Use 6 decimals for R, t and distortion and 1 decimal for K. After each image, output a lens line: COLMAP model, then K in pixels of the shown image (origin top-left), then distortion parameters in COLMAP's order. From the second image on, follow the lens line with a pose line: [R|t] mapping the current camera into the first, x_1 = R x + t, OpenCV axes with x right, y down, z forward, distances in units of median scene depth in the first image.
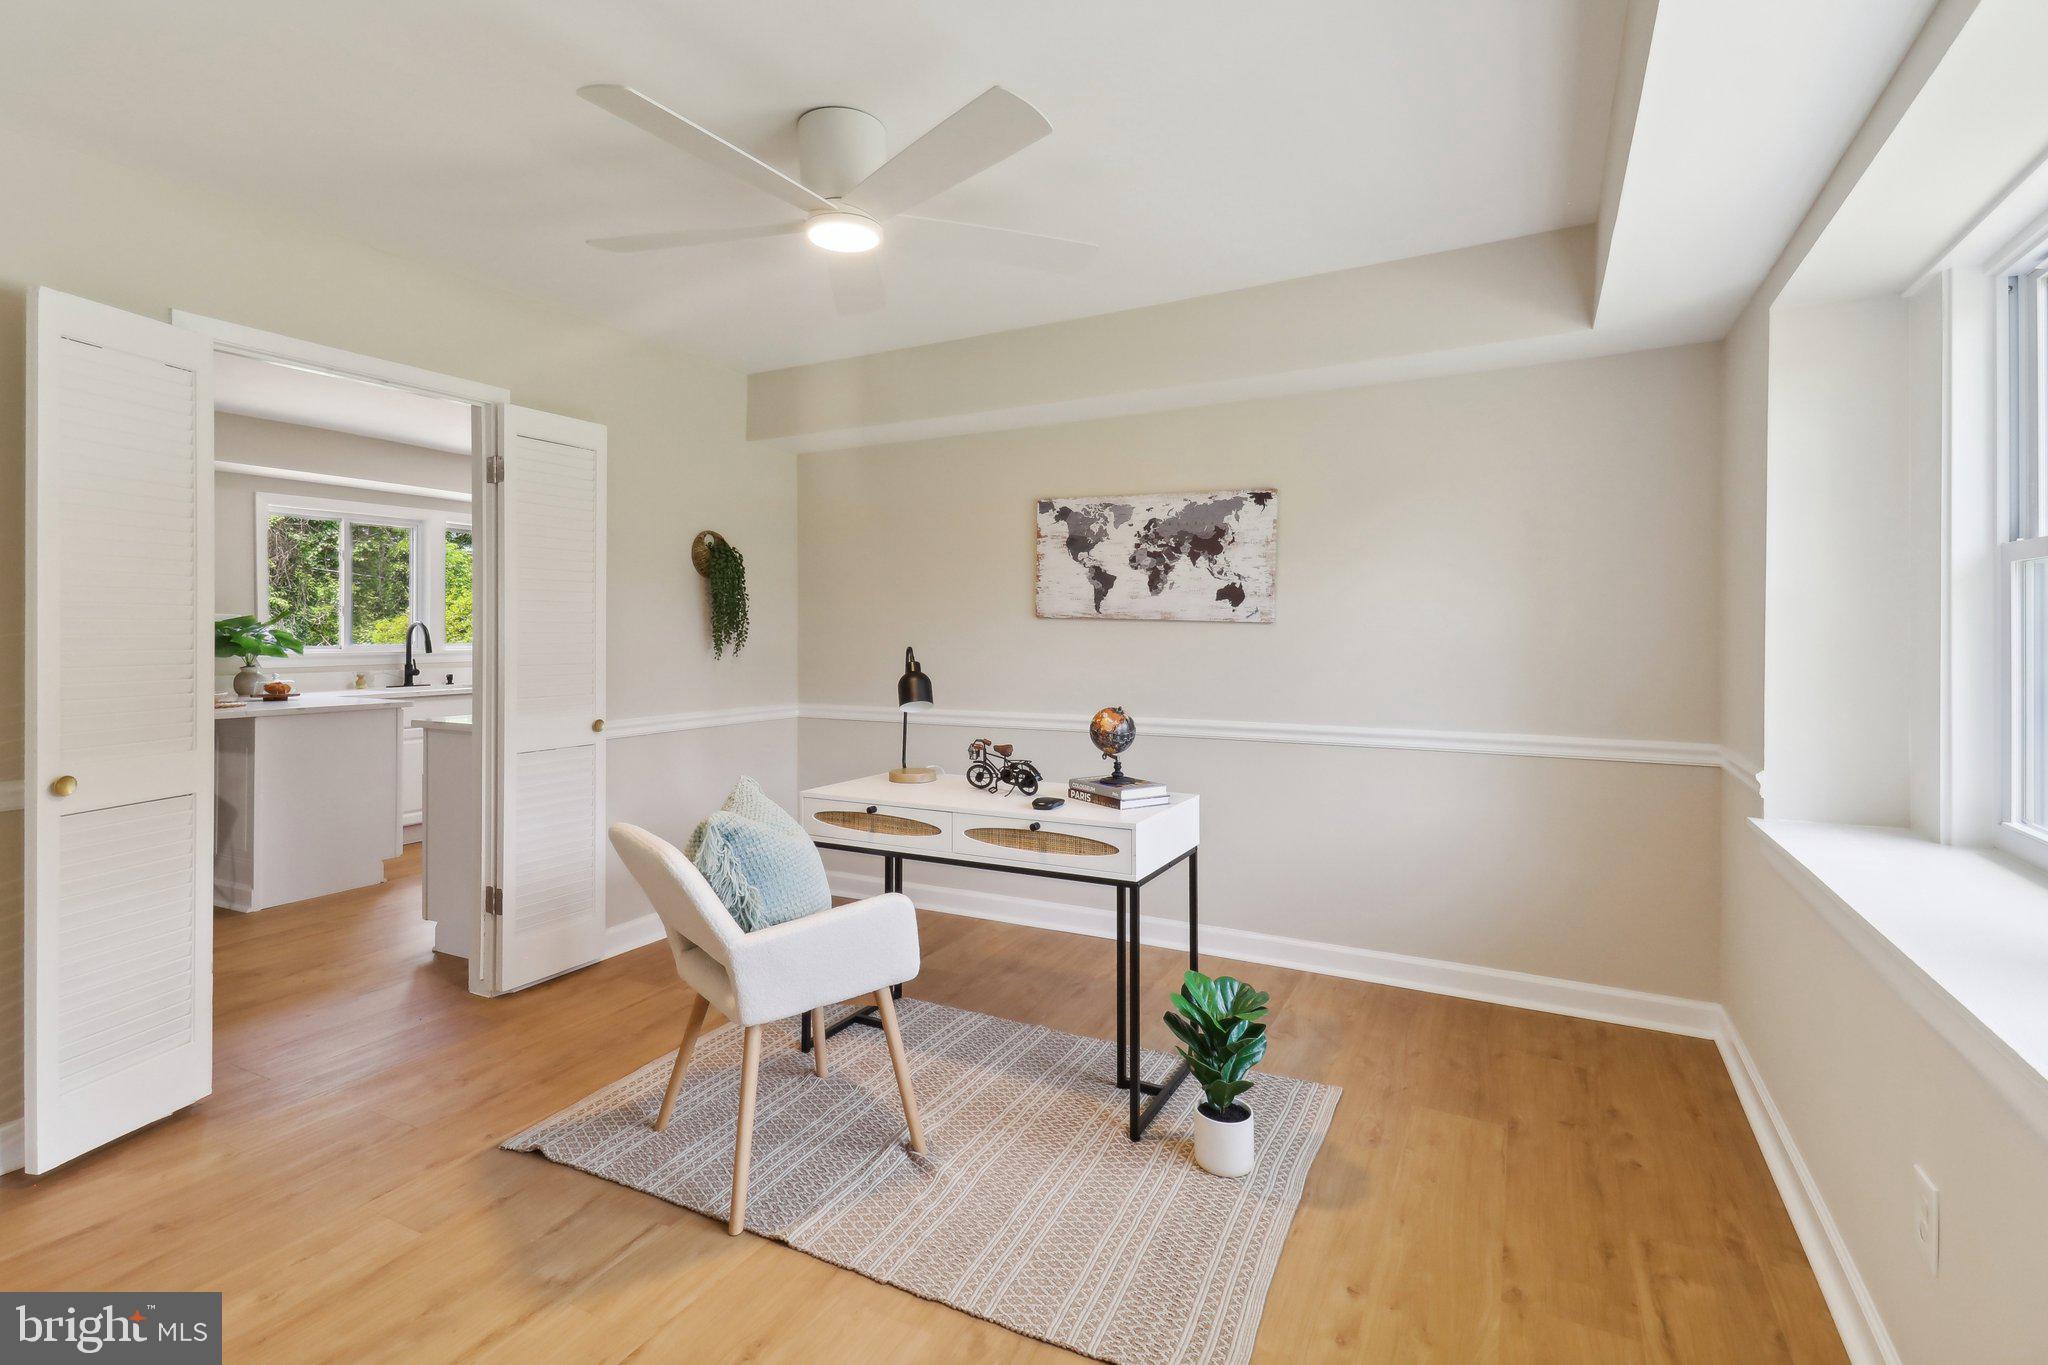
lens RADIAL K [[964.4, 0, 1061.4], [0, 964.4, 635.1], [0, 0, 1]] dist [0.045898, -0.016665]
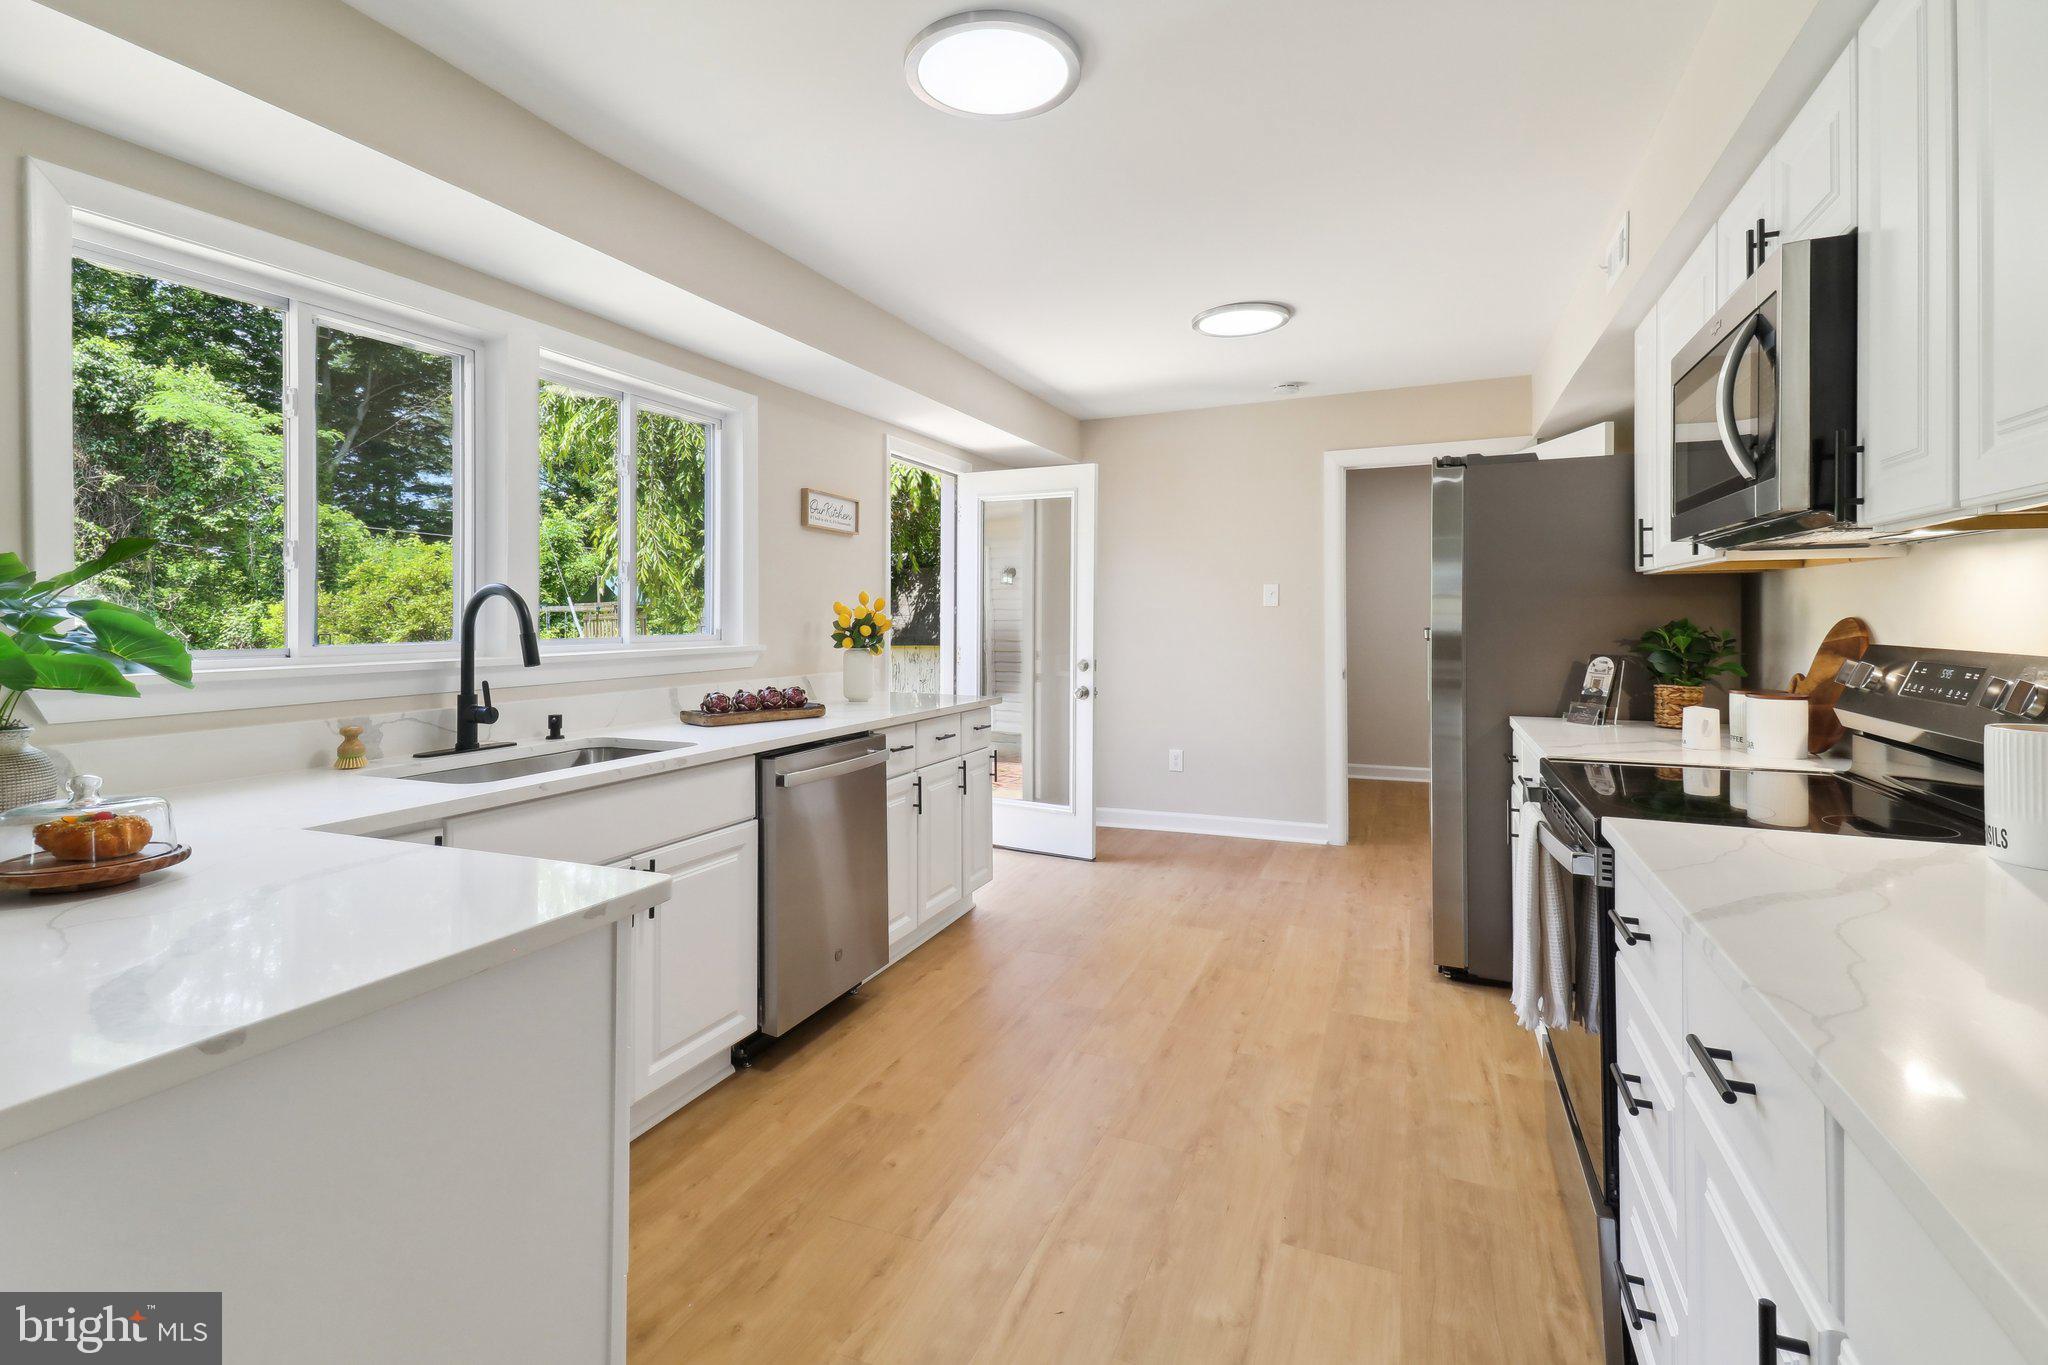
lens RADIAL K [[964.4, 0, 1020.8], [0, 964.4, 600.5], [0, 0, 1]] dist [0.045898, -0.016665]
pose [[0.997604, -0.005116, 0.068991, -0.483097], [0.006455, 0.999795, -0.019199, 0.001595], [-0.068879, 0.019598, 0.997433, 0.611705]]
